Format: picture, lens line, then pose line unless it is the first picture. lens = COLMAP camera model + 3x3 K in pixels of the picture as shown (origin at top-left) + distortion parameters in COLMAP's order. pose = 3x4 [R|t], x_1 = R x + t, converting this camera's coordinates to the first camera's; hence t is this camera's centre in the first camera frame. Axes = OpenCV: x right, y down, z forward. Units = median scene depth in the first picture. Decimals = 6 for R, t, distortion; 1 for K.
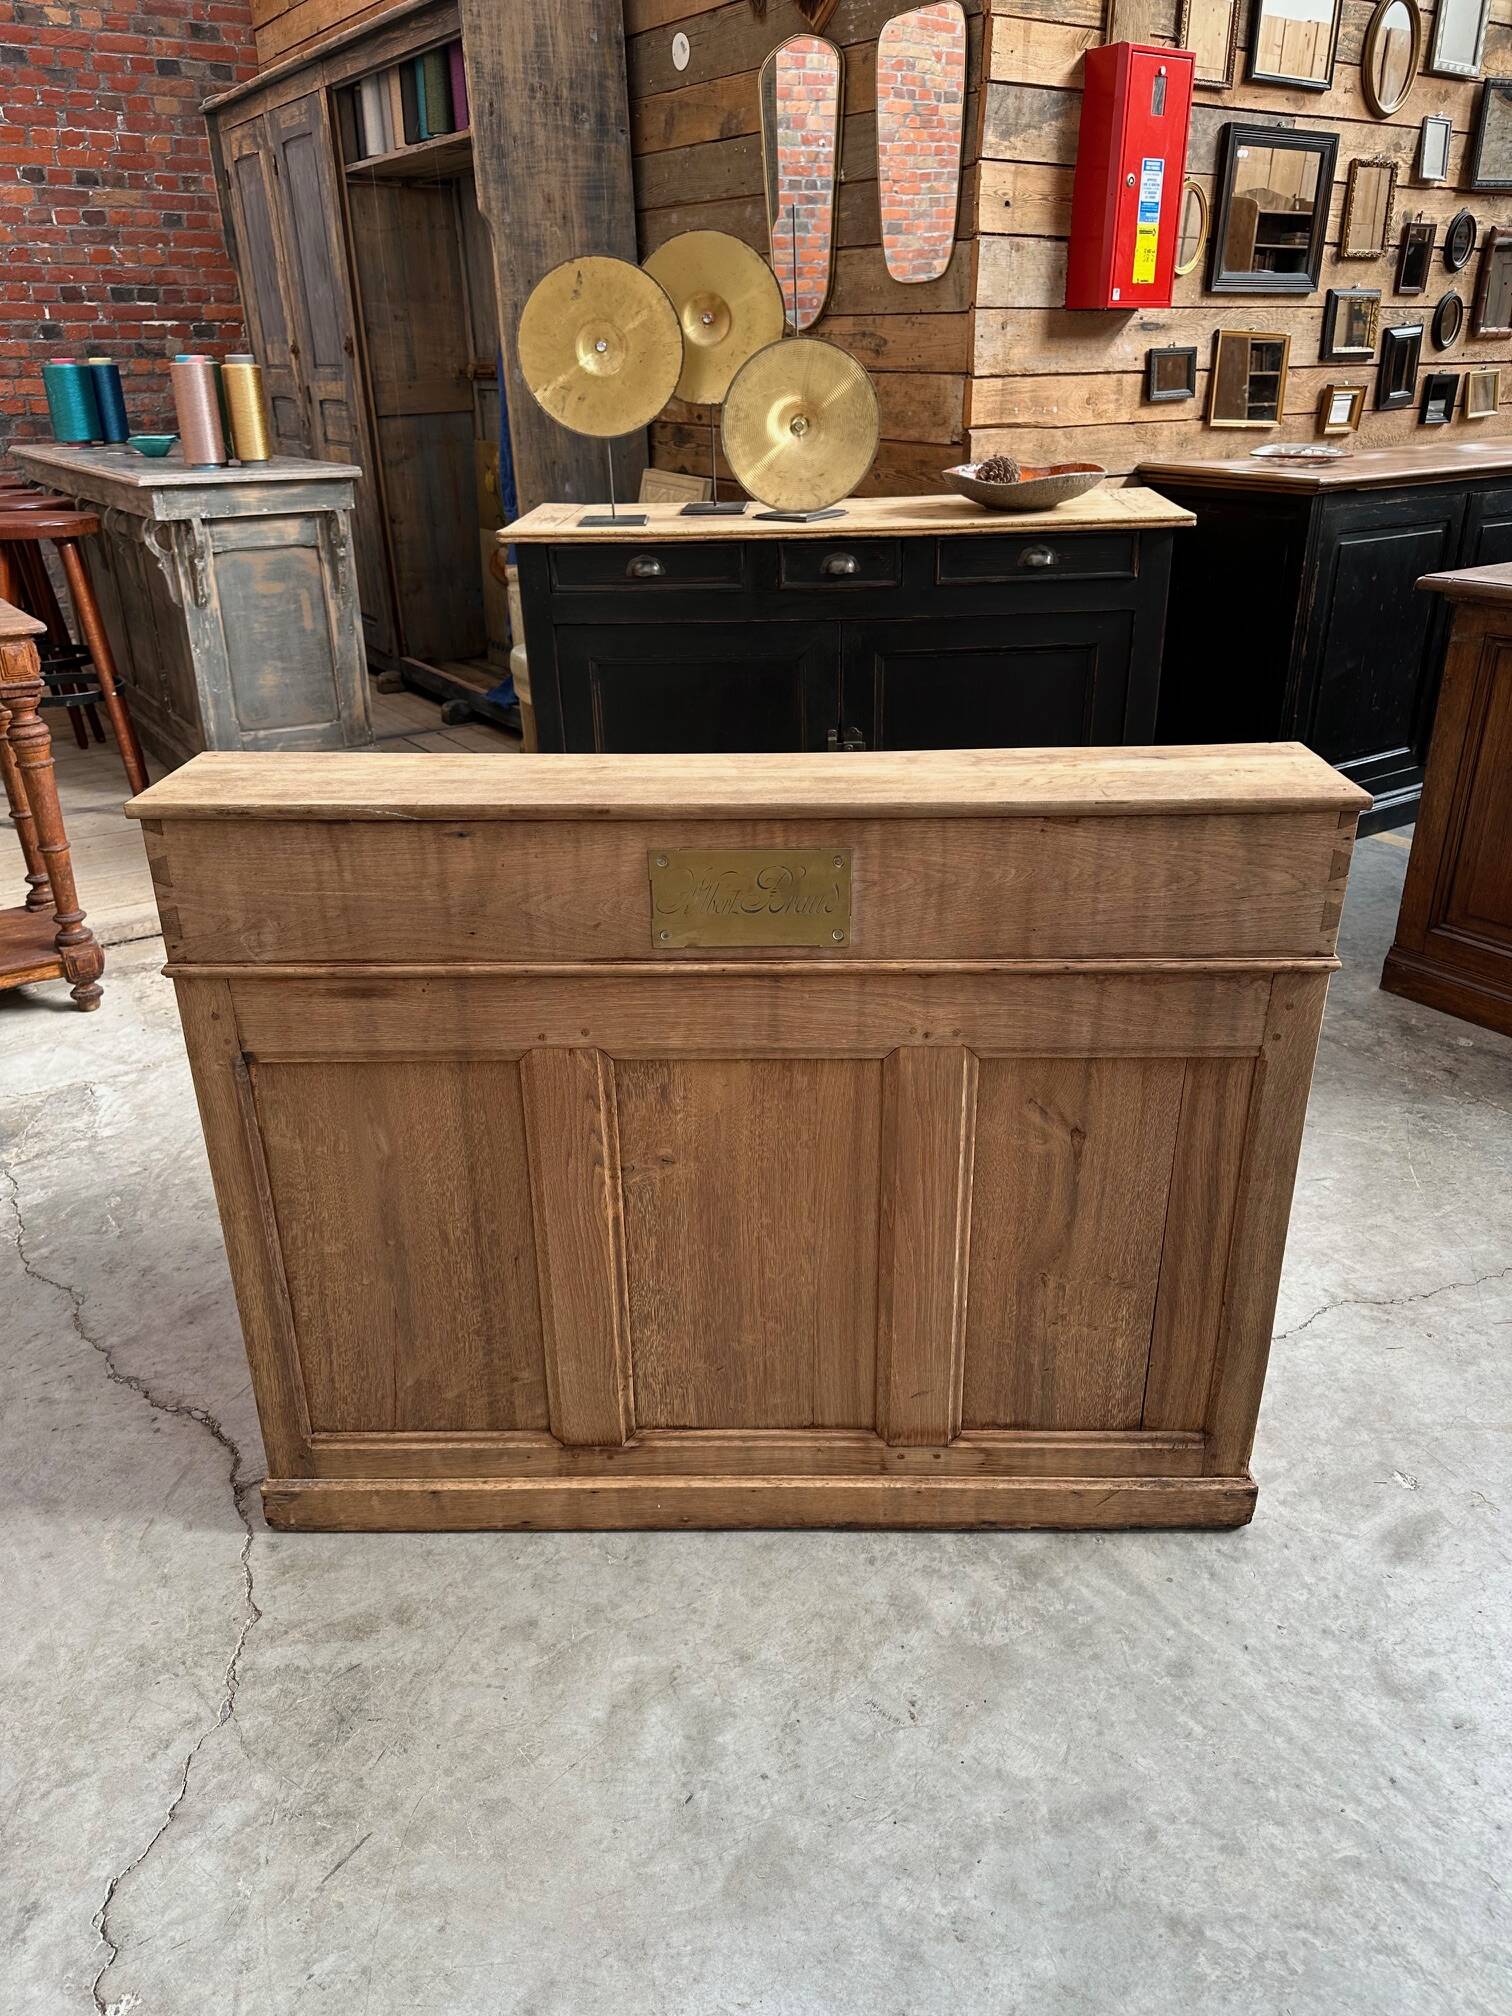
lens RADIAL K [[1421.1, 0, 751.7], [0, 1421.1, 1017.3], [0, 0, 1]] dist [0.021793, -0.024840]
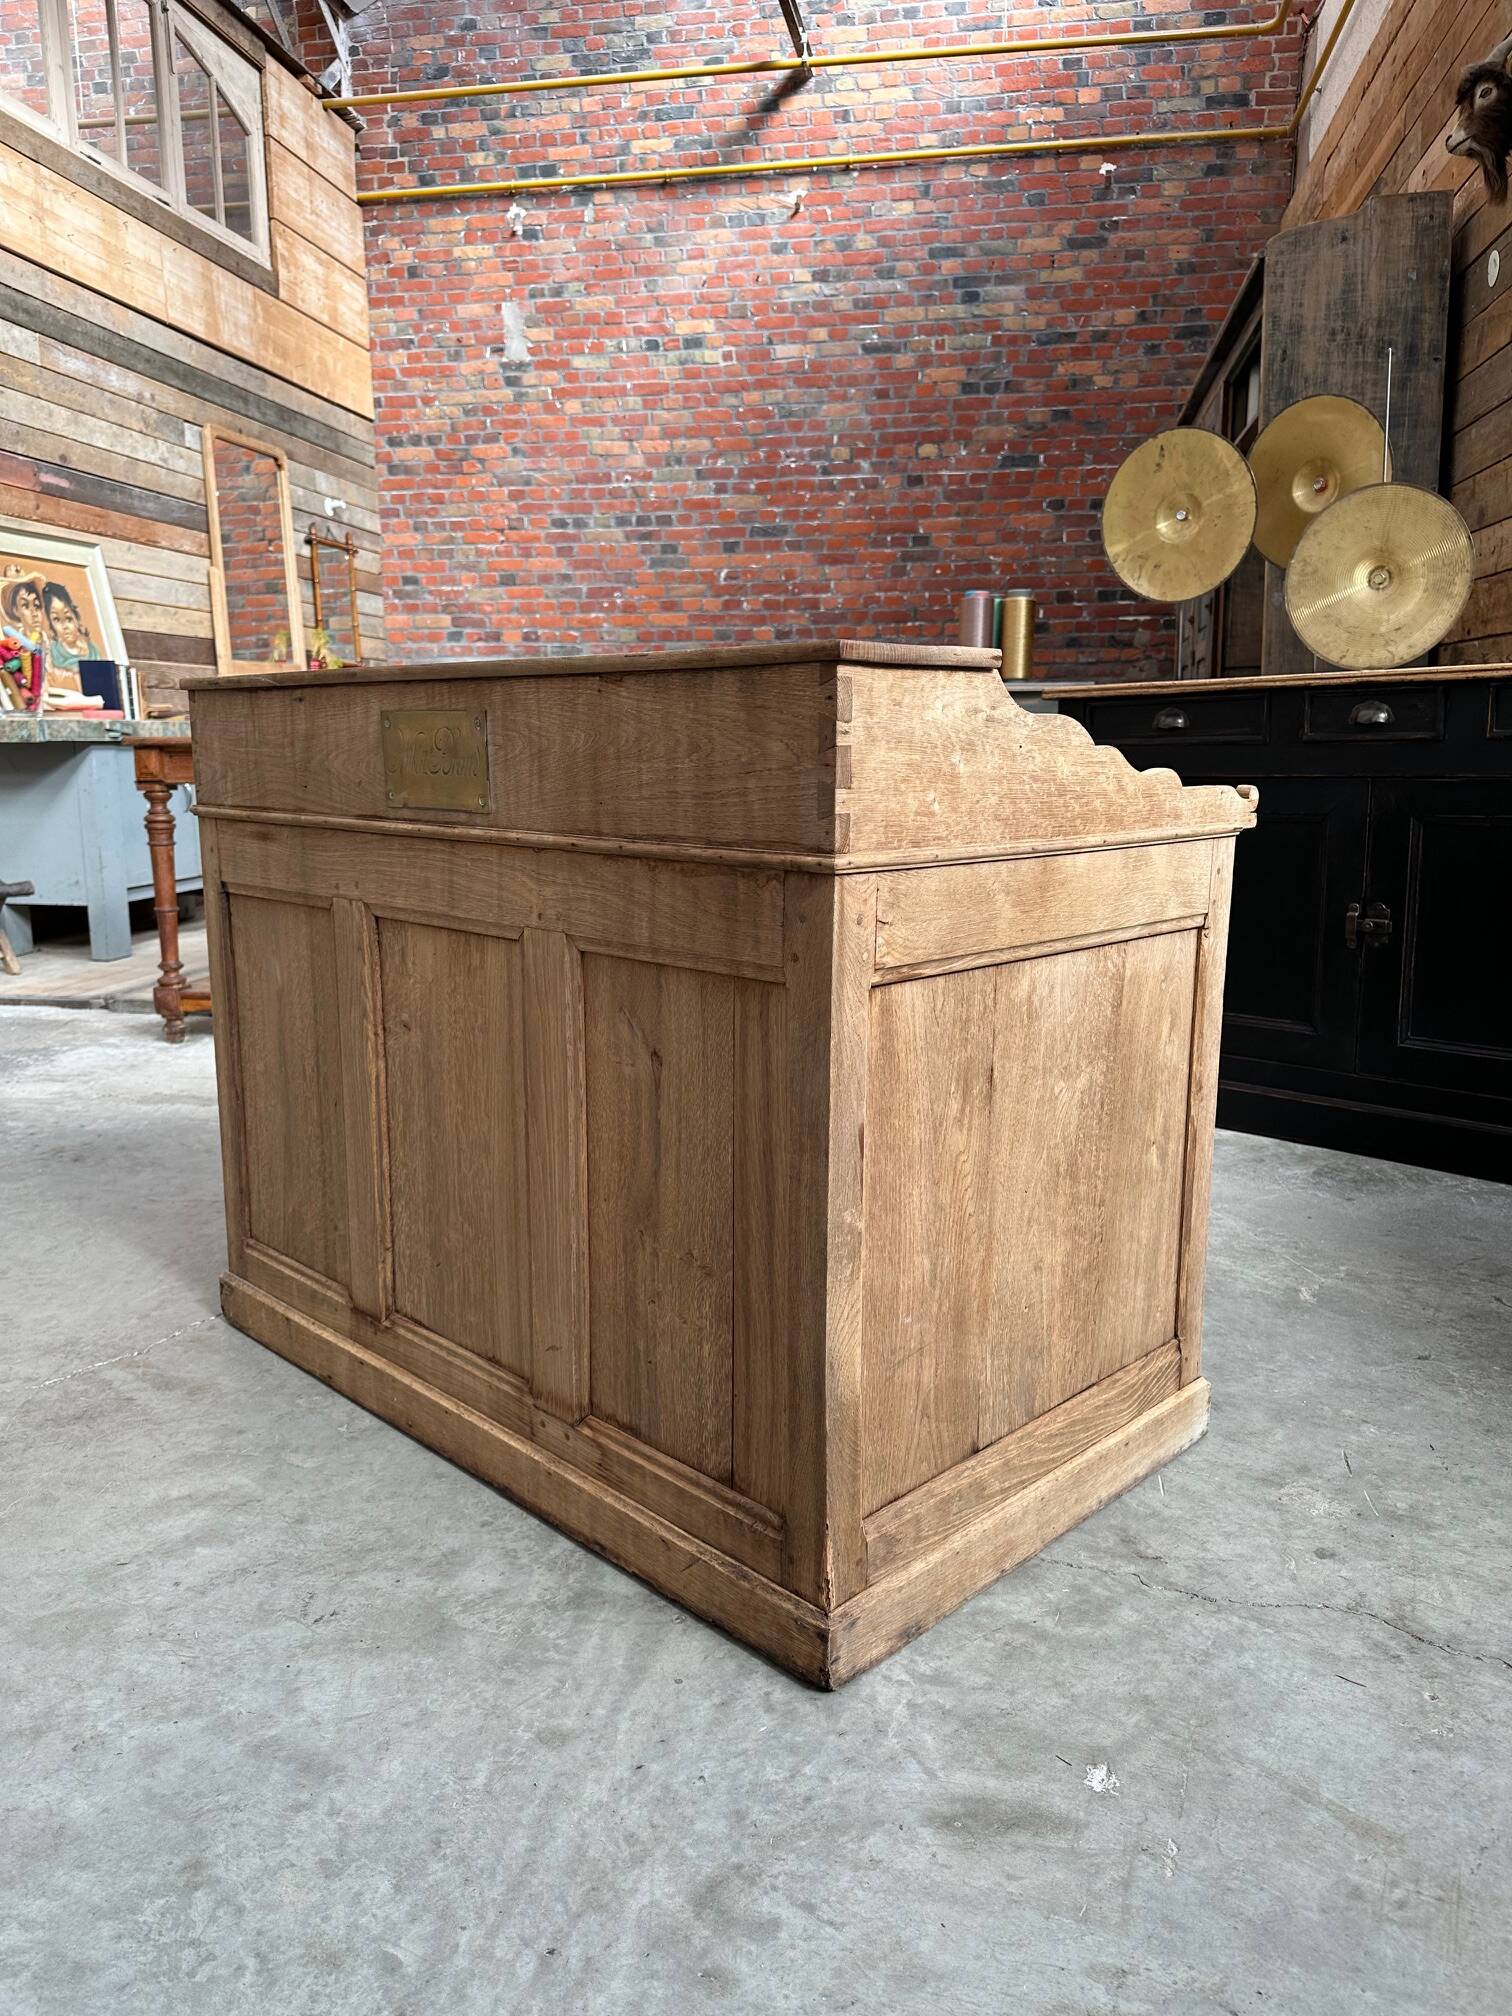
lens RADIAL K [[1421.1, 0, 762.0], [0, 1421.1, 1016.5], [0, 0, 1]] dist [0.021793, -0.024840]
pose [[0.716566, 0.144289, -0.682432, 0.421071], [-0.298826, 0.947542, -0.113430, 0.066195], [0.630267, 0.285208, 0.722094, 0.191596]]
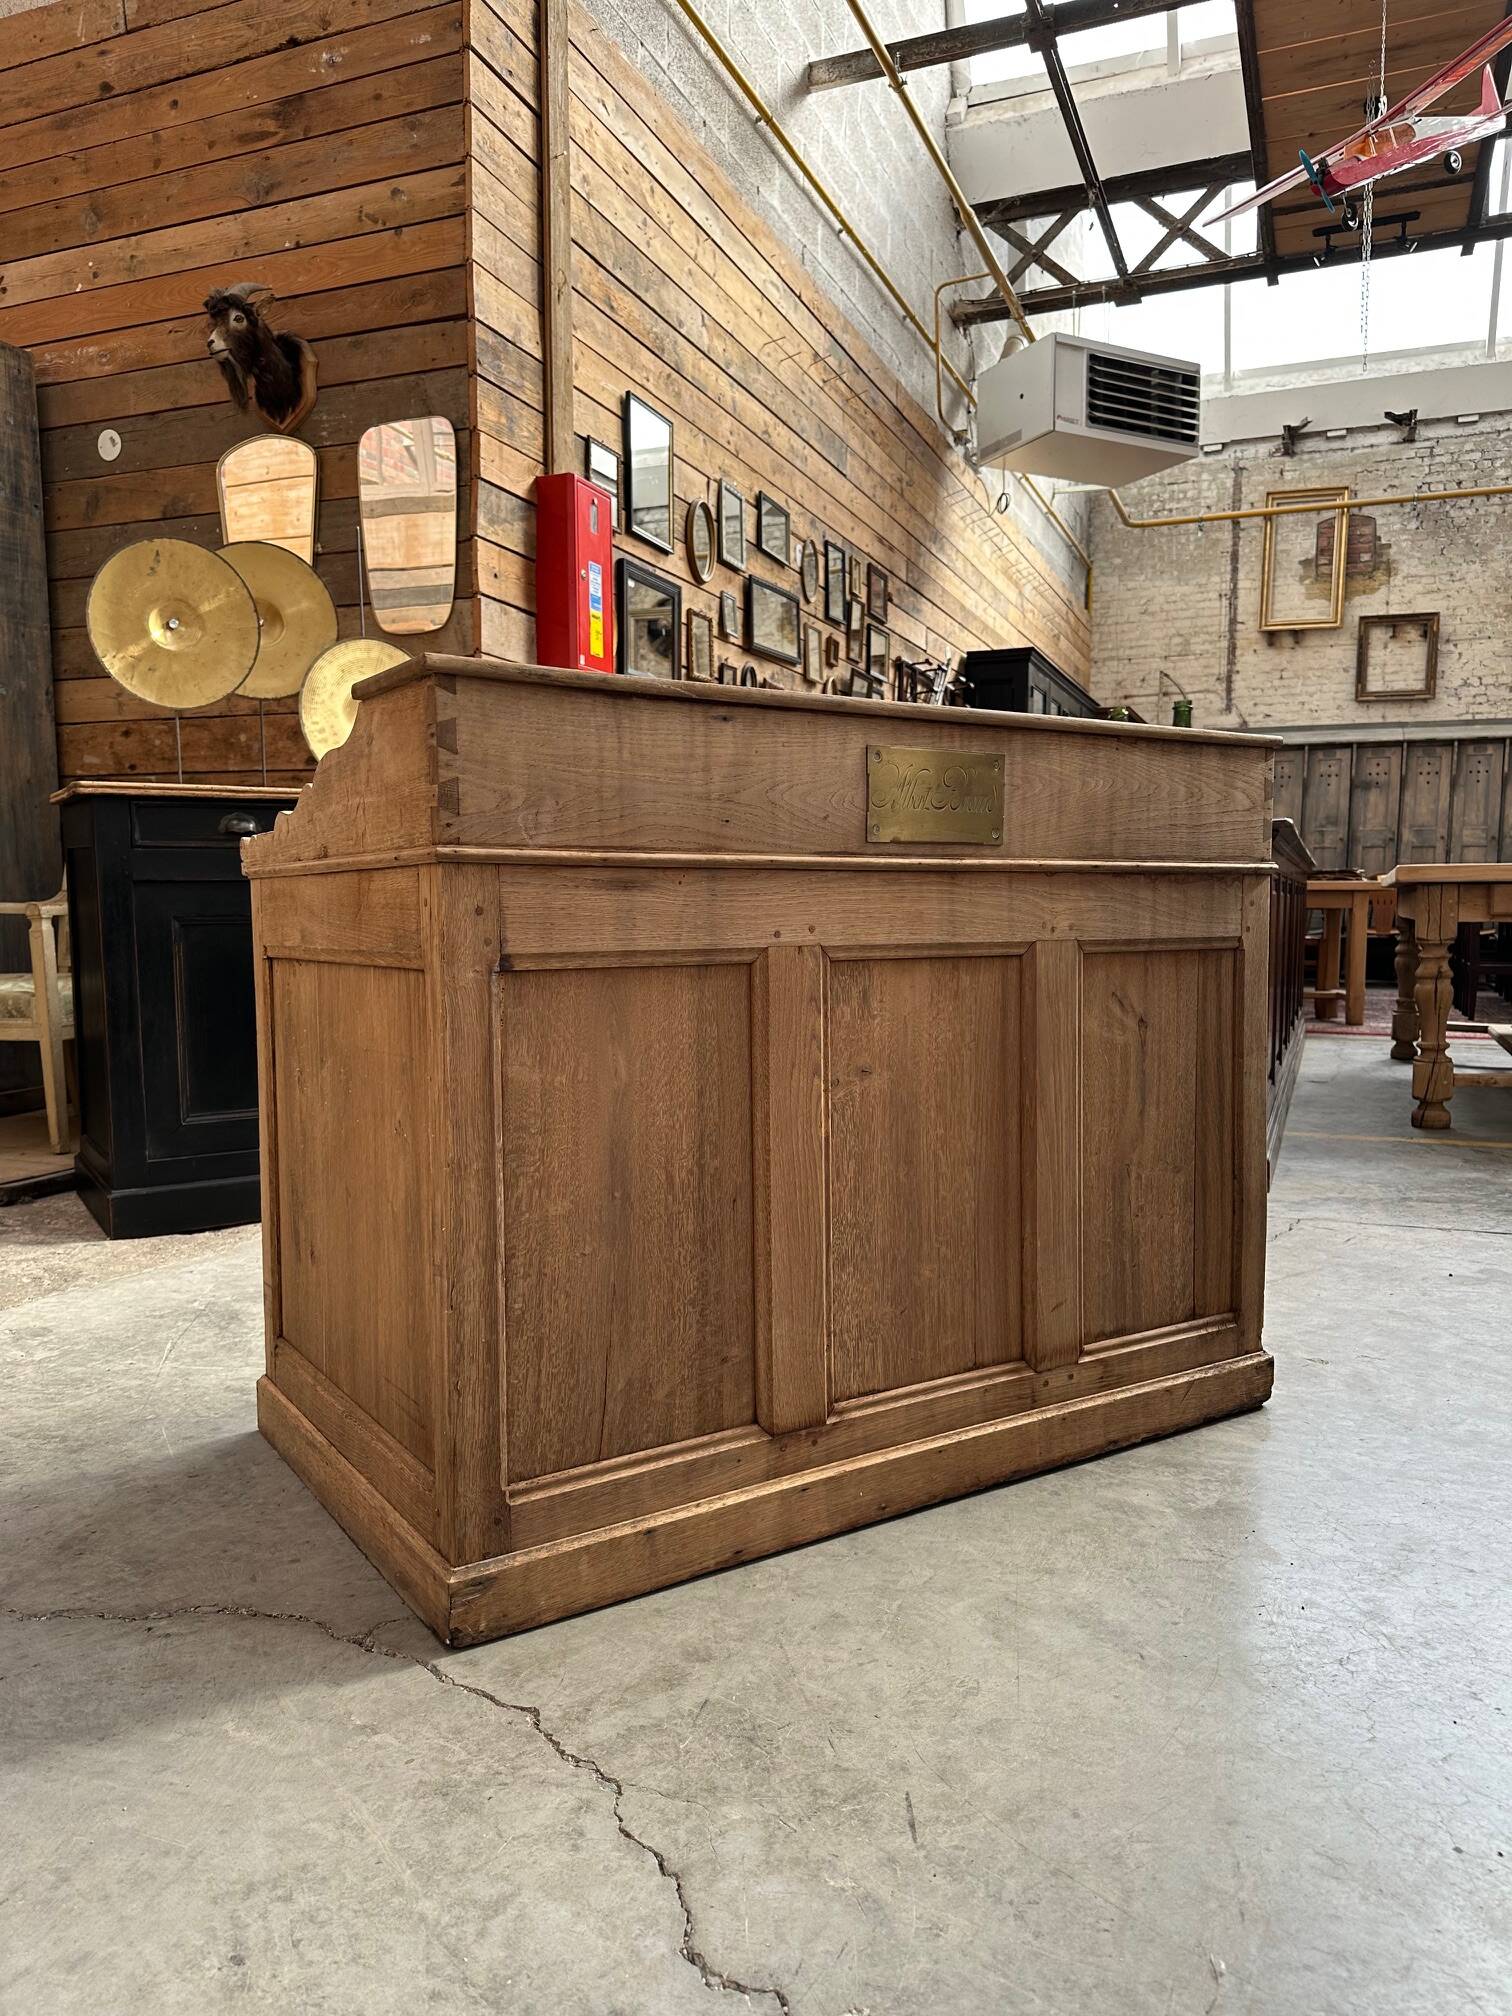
lens RADIAL K [[1421.1, 0, 749.6], [0, 1421.1, 1026.0], [0, 0, 1]] dist [0.021793, -0.024840]
pose [[0.830387, -0.036877, 0.555965, -0.338240], [0.227902, 0.933003, -0.278508, 0.163442], [-0.508446, 0.357975, 0.783158, 0.114319]]
